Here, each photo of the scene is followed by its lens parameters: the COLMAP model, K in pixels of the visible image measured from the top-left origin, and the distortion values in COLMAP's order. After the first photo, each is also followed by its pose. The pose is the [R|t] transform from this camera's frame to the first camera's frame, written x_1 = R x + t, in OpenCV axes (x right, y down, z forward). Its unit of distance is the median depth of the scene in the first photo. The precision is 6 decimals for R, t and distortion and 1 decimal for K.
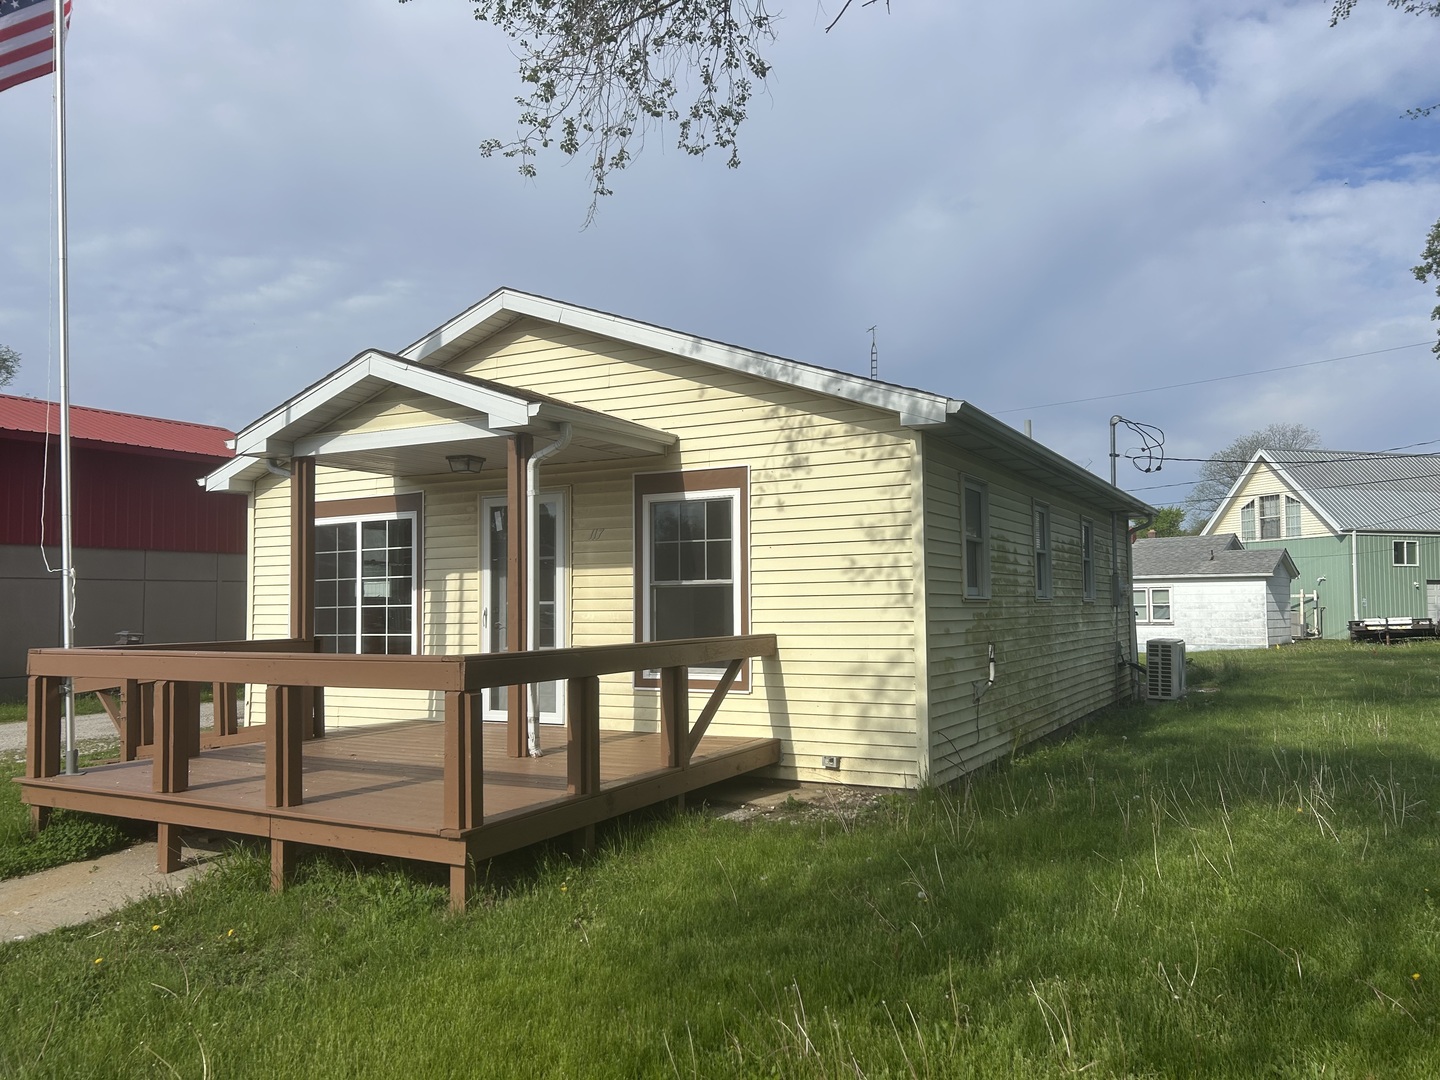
lens RADIAL K [[1084.2, 0, 714.2], [0, 1084.2, 542.3], [0, 0, 1]] dist [0.046631, -0.051154]
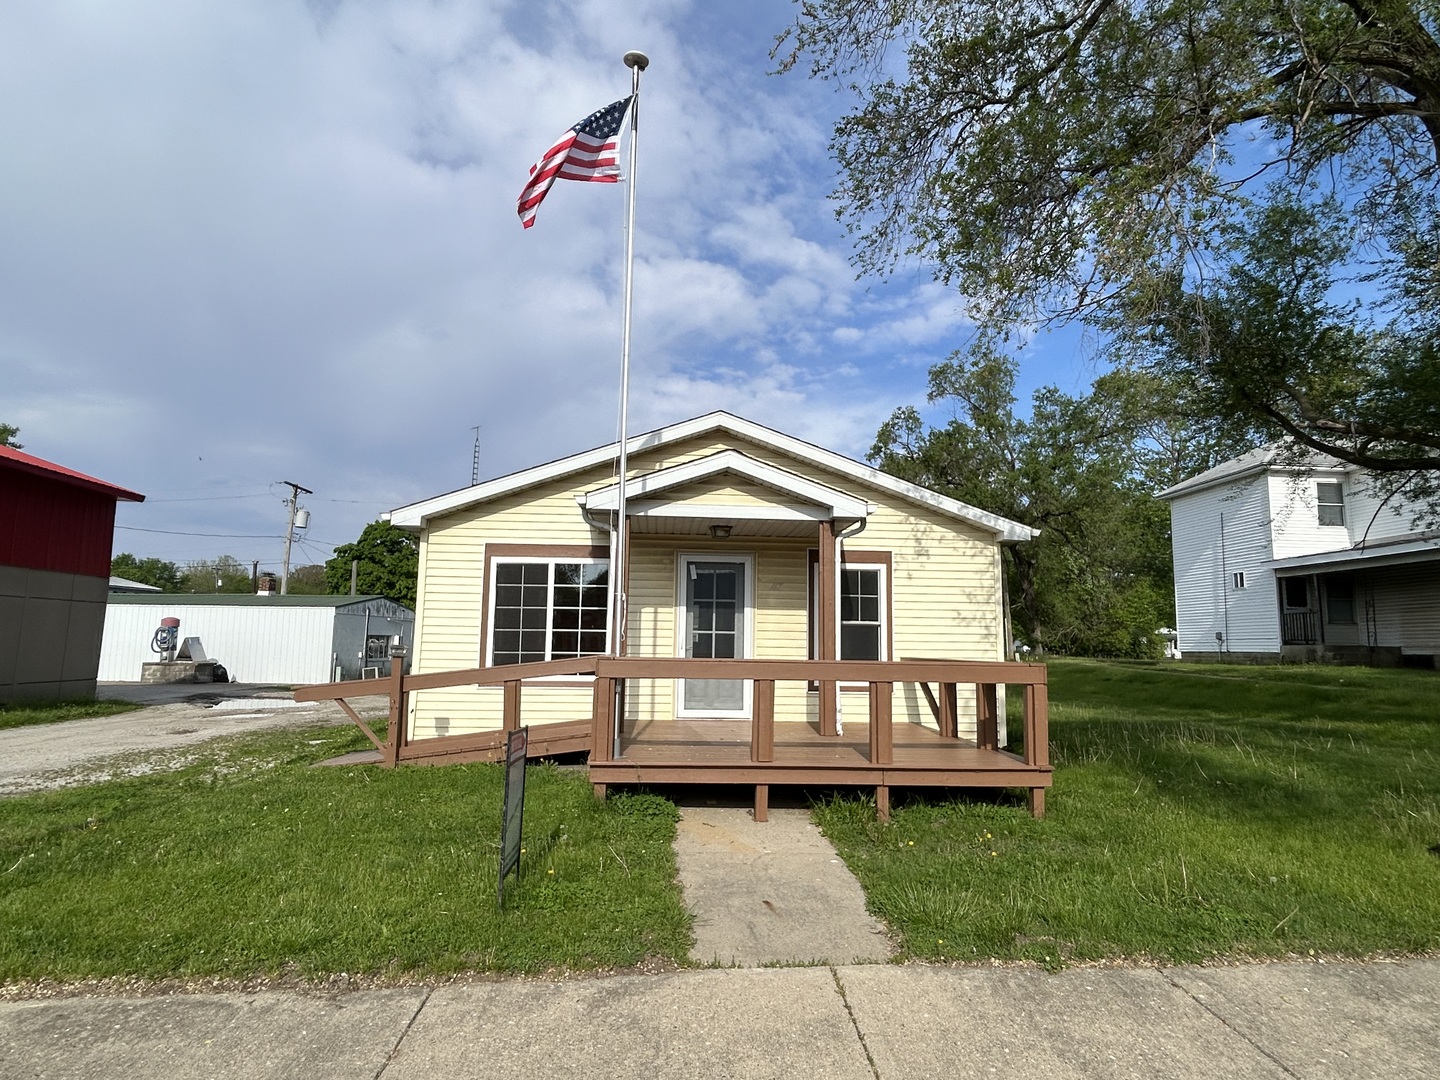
lens RADIAL K [[810.3, 0, 720.0], [0, 810.3, 540.0], [0, 0, 1]] dist [-0.000596, -0.000002]
pose [[0.842128, 0.092601, 0.531268, -0.785206], [-0.056821, 0.994900, -0.083344, 0.026236], [-0.536277, 0.039999, 0.843094, 0.117806]]
